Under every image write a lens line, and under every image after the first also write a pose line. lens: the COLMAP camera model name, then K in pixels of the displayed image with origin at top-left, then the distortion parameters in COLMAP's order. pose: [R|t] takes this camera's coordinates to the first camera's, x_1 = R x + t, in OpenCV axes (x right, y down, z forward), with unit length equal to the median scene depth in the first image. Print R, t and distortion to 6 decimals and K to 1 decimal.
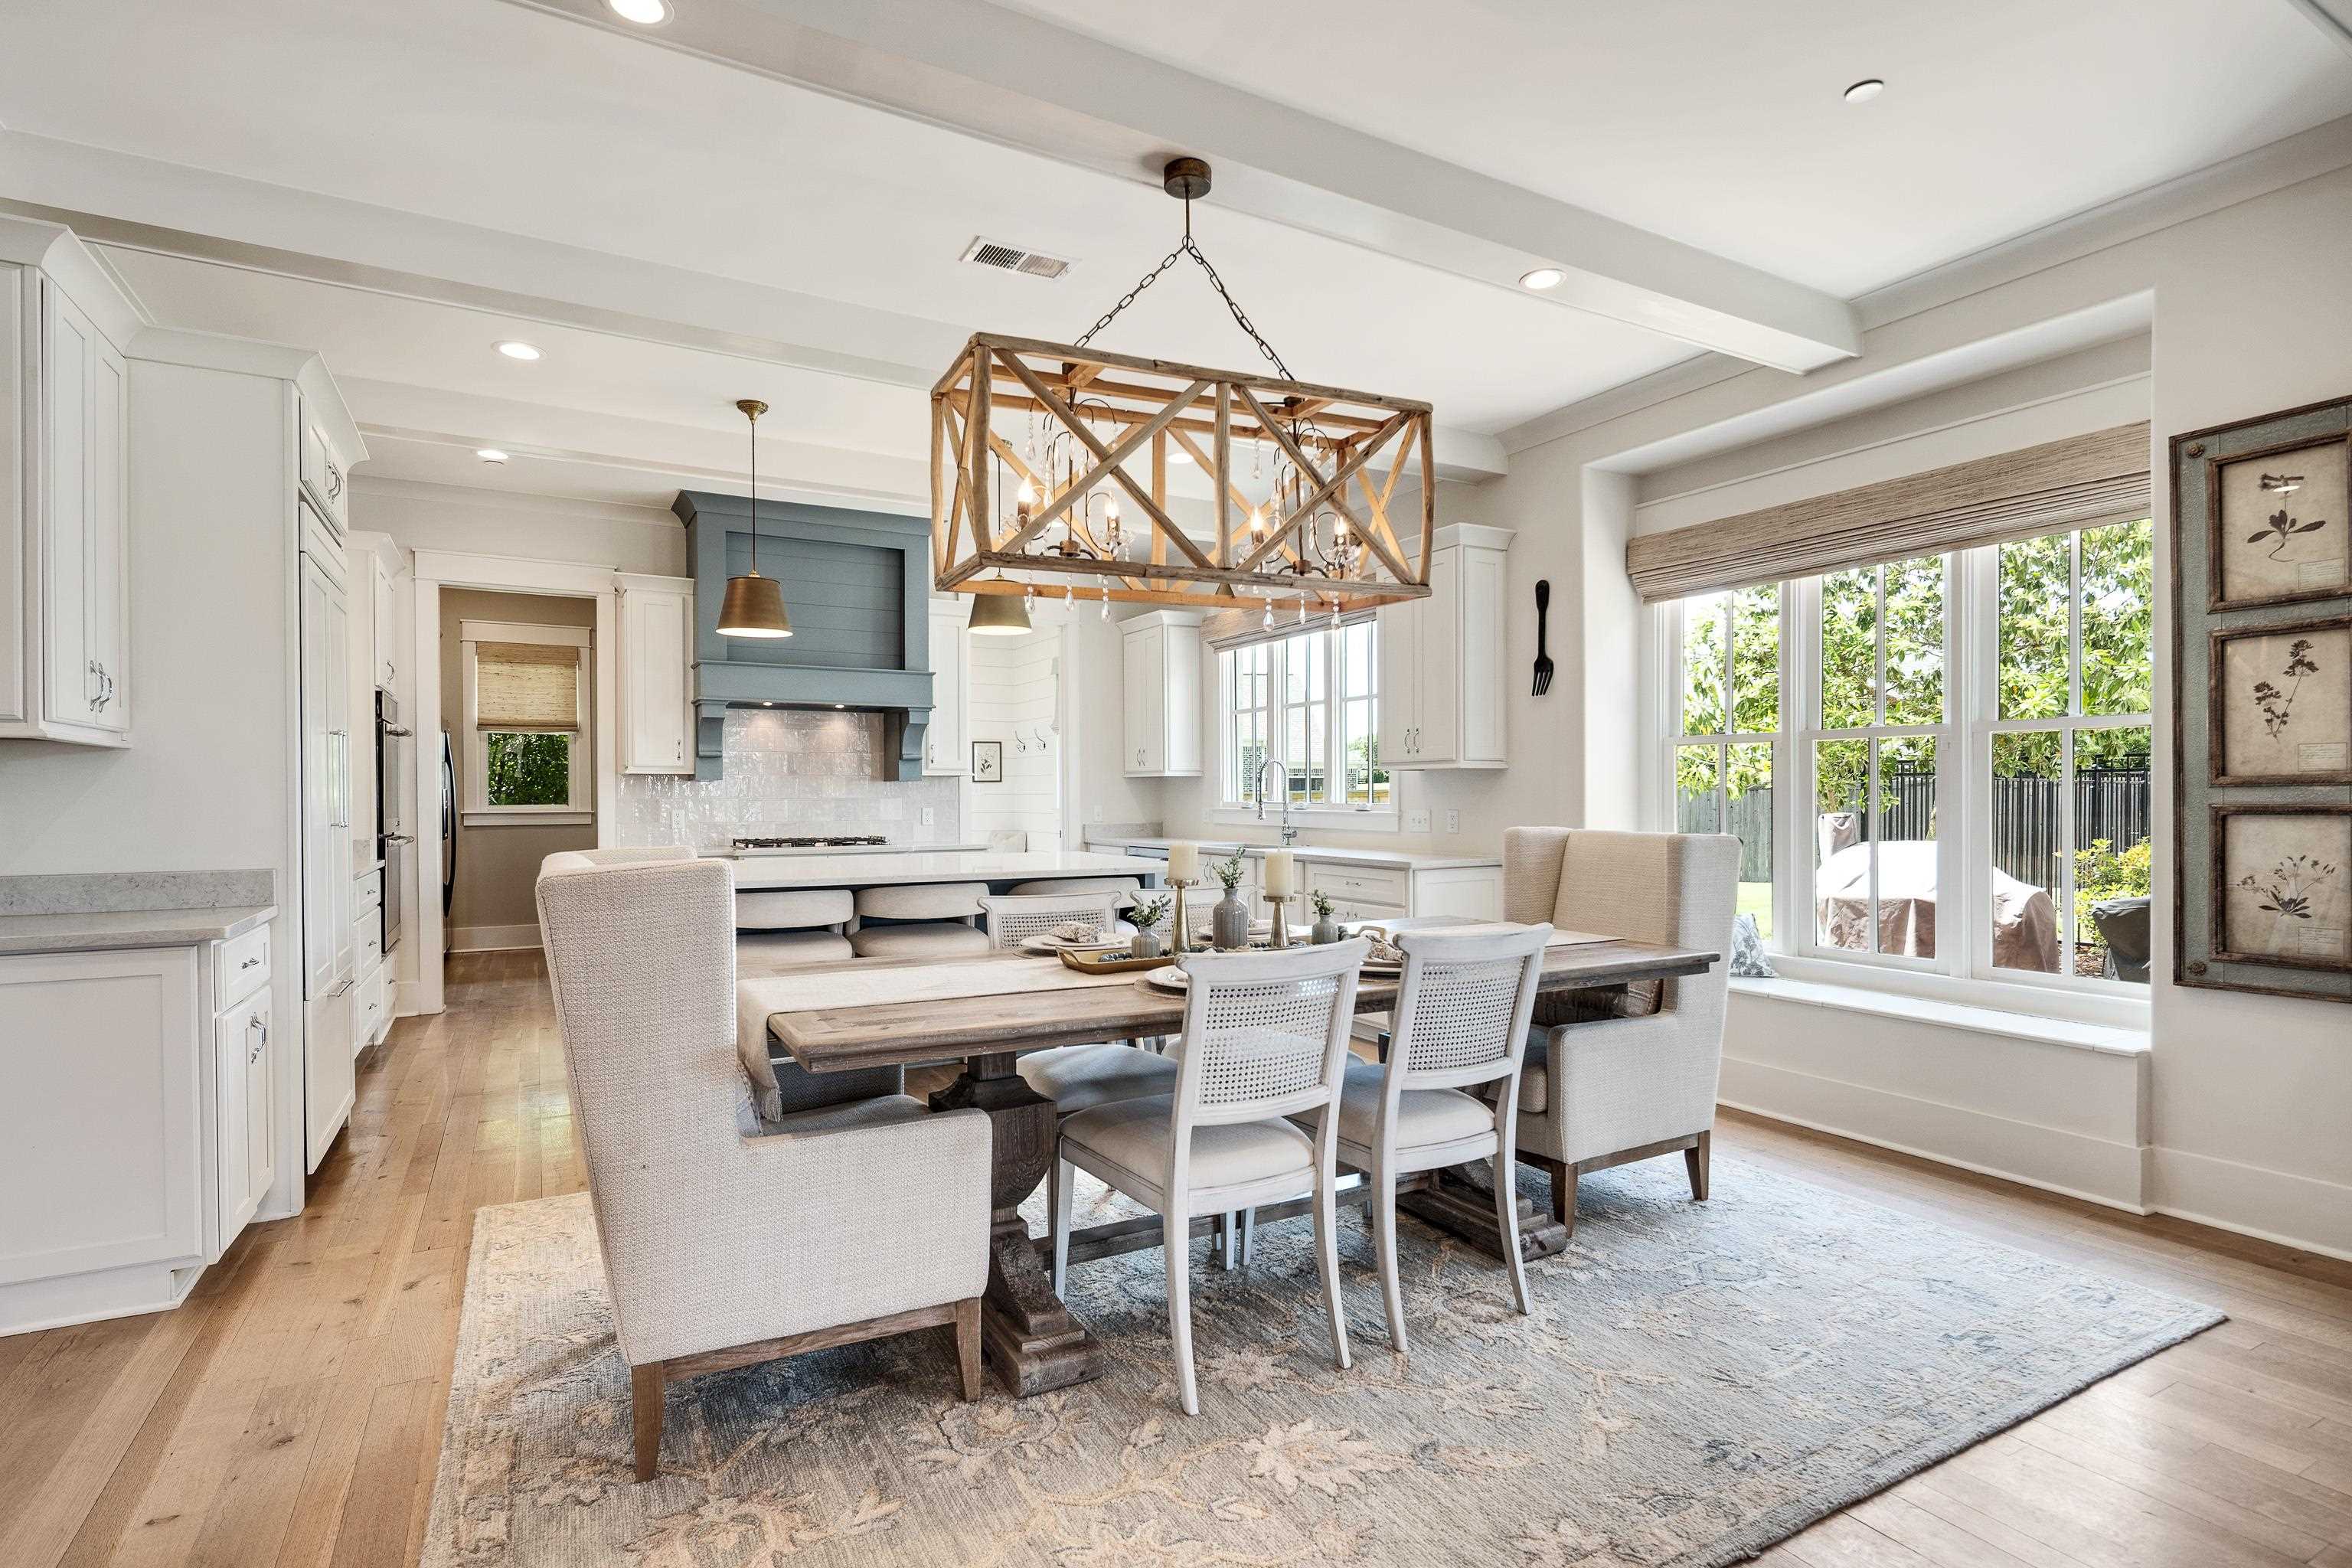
lens RADIAL K [[1128.1, 0, 1166.2], [0, 1128.1, 806.4], [0, 0, 1]] dist [-0.003857, -0.000404]
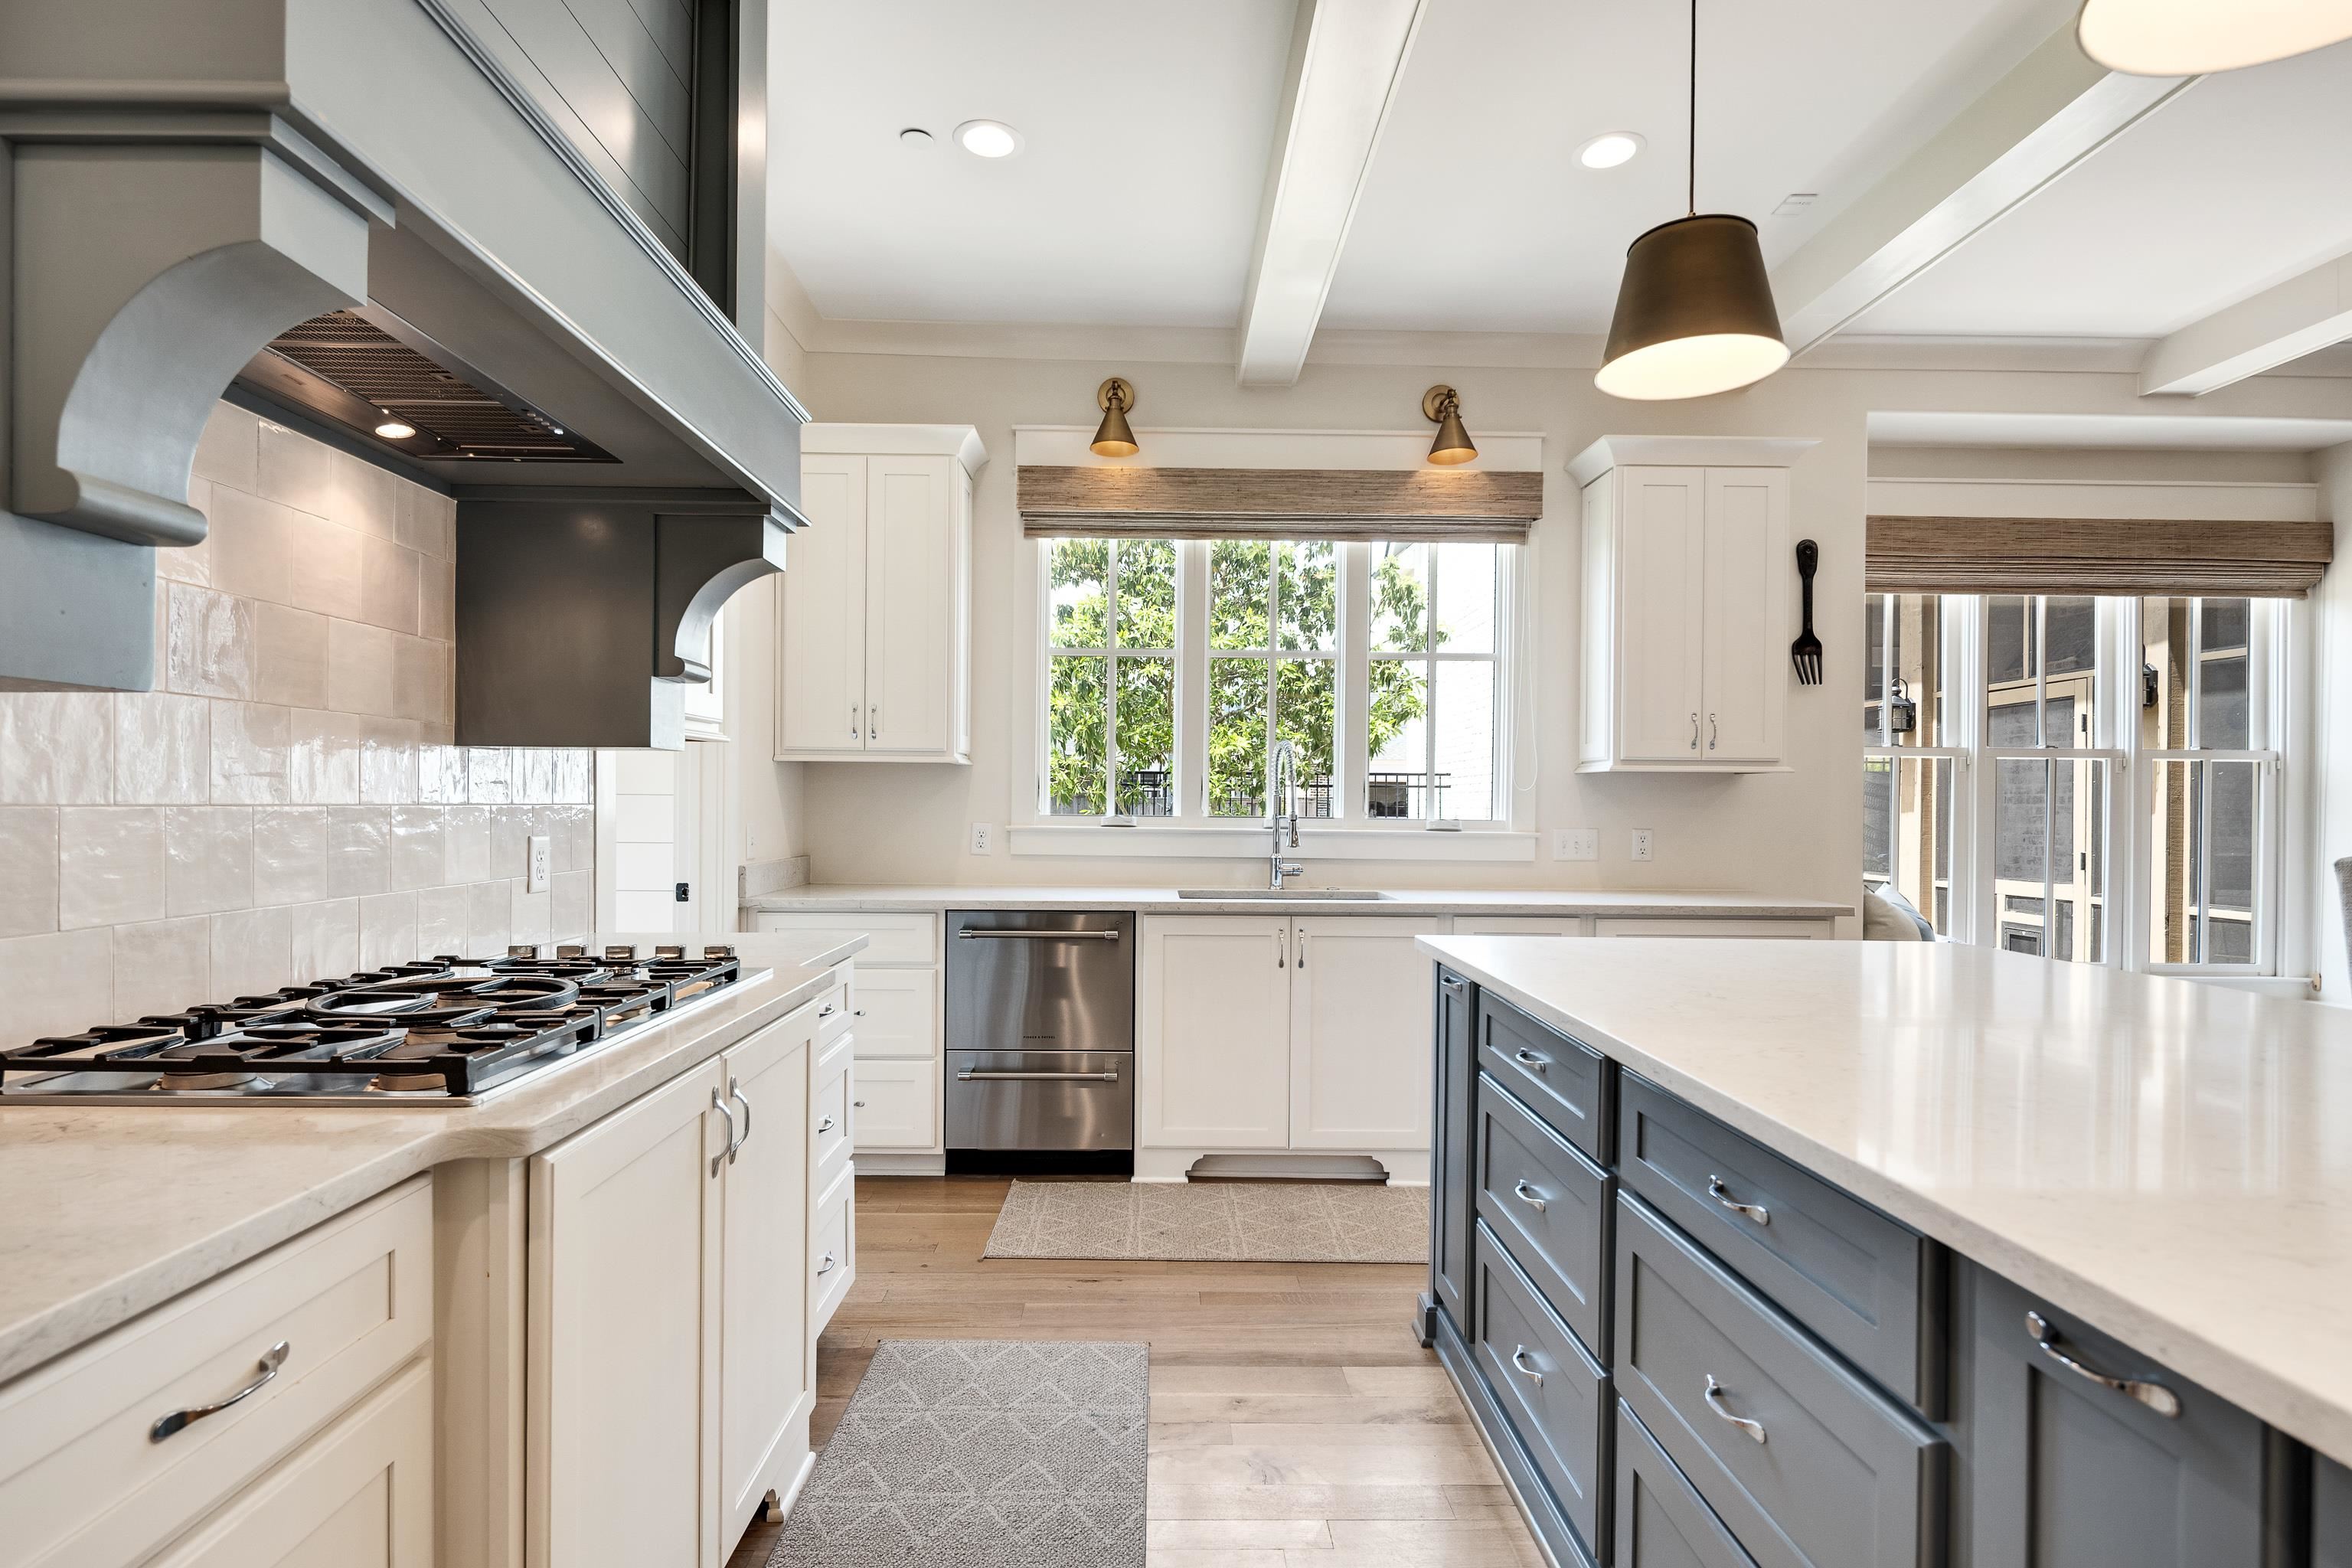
lens RADIAL K [[1128.1, 0, 1166.8], [0, 1128.1, 800.9], [0, 0, 1]] dist [-0.003857, -0.000404]
pose [[0.482803, 0.007987, 0.875693, -0.427408], [-0.001381, 0.999964, -0.008359, -0.006895], [-0.875728, 0.002826, 0.482797, 0.748940]]
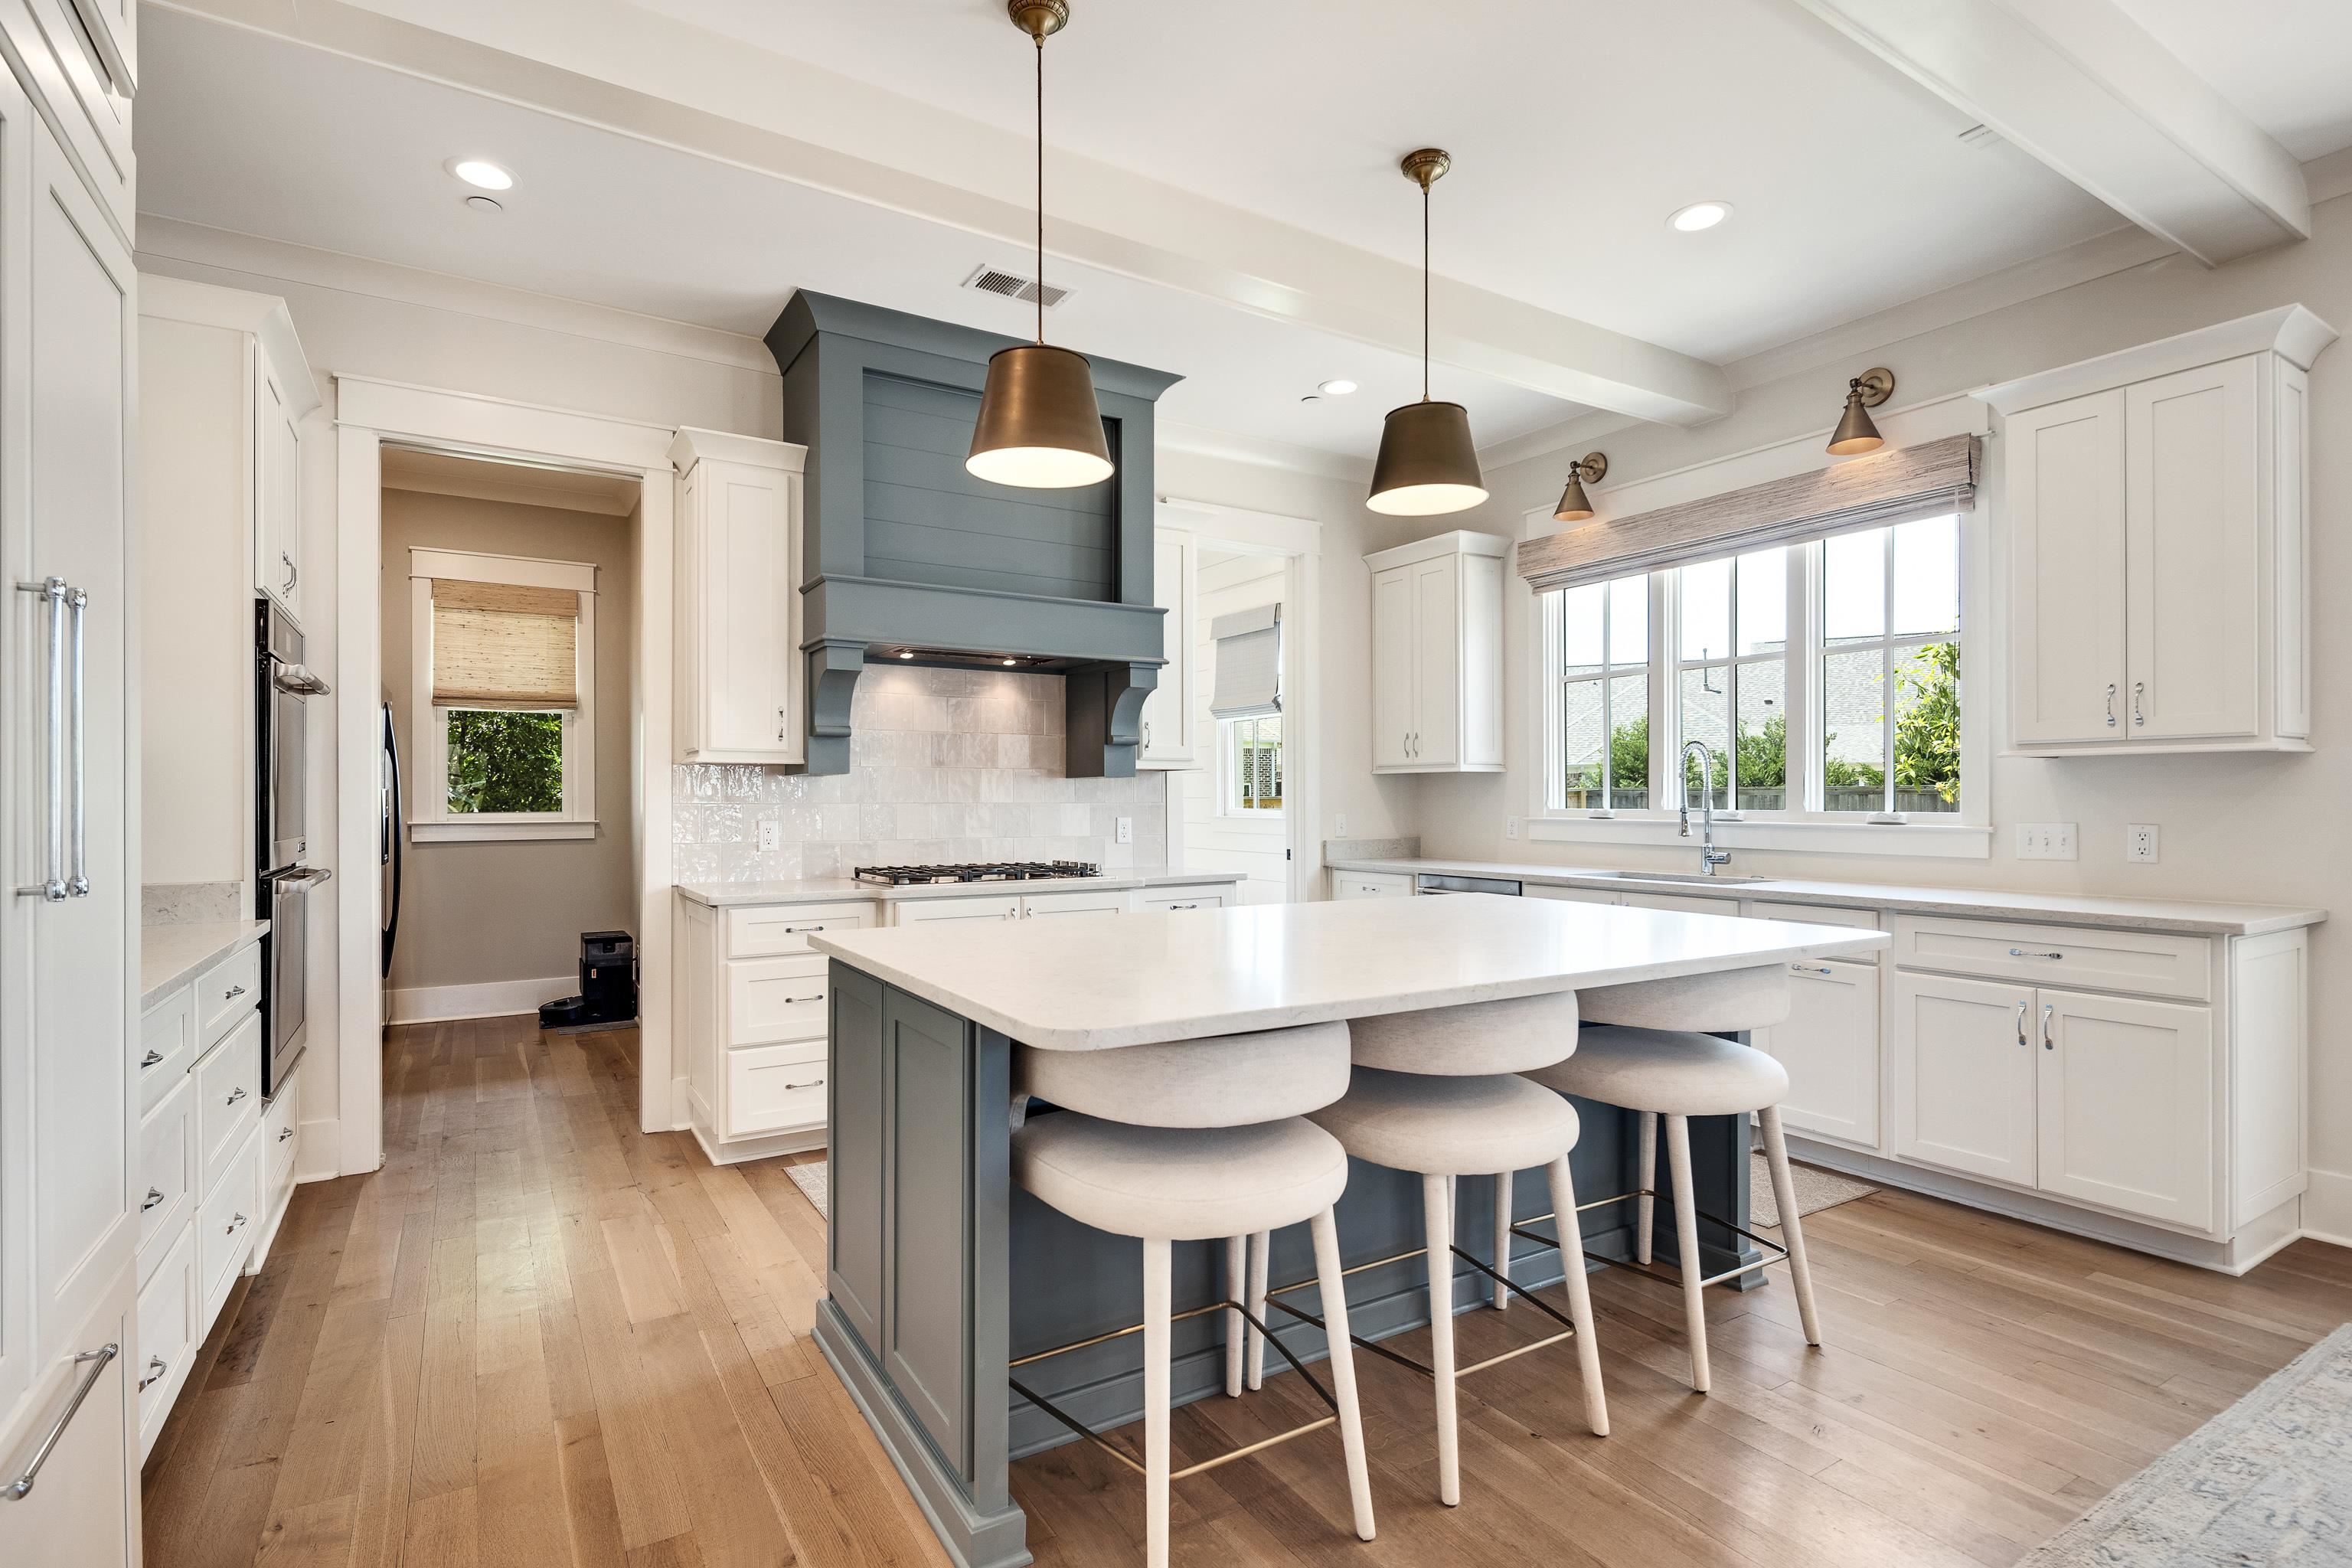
lens RADIAL K [[1128.1, 0, 1167.4], [0, 1128.1, 797.8], [0, 0, 1]] dist [-0.003857, -0.000404]
pose [[0.999181, 0.001183, 0.040442, -0.228895], [-0.000673, 0.999920, -0.012624, -0.002256], [-0.040454, 0.012587, 0.999102, 0.352593]]
